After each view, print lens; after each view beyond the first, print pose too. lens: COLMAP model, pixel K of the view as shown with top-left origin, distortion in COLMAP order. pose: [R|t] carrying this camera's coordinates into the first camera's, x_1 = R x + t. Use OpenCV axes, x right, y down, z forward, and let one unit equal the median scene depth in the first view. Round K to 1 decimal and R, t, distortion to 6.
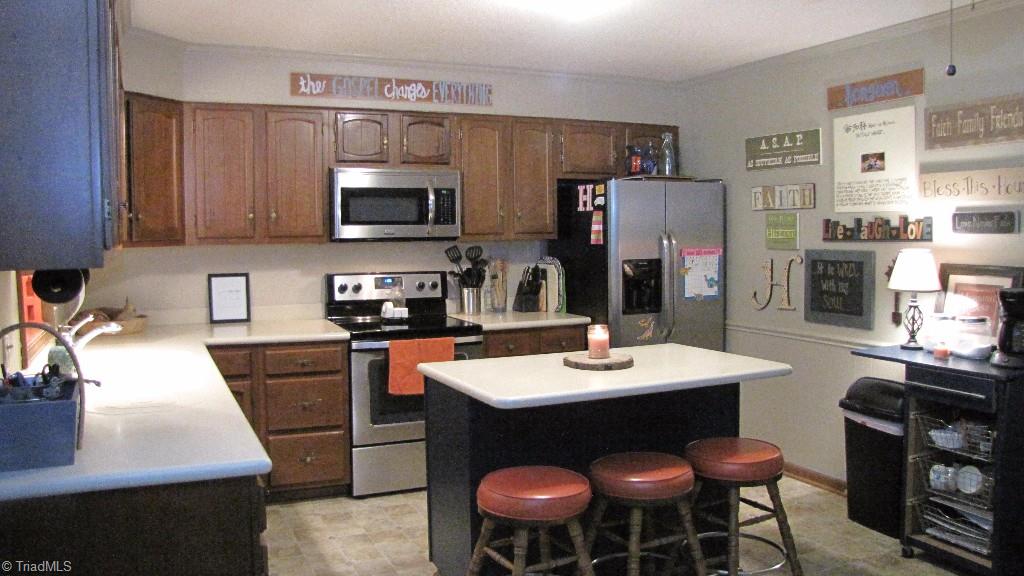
lens RADIAL K [[810.9, 0, 504.2], [0, 810.9, 283.8], [0, 0, 1]] dist [-0.178460, 0.162190]
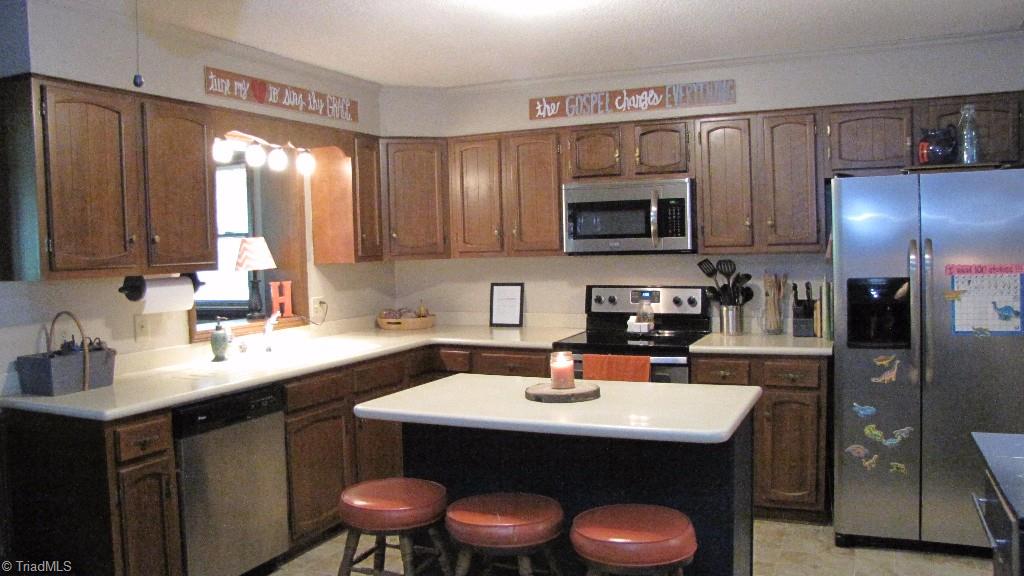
lens RADIAL K [[810.9, 0, 504.2], [0, 810.9, 283.8], [0, 0, 1]] dist [-0.178460, 0.162190]
pose [[0.648959, 0.025714, -0.760389, 0.516909], [-0.031857, 0.999471, 0.006611, -0.018792], [0.760156, 0.019934, 0.649435, 0.248233]]
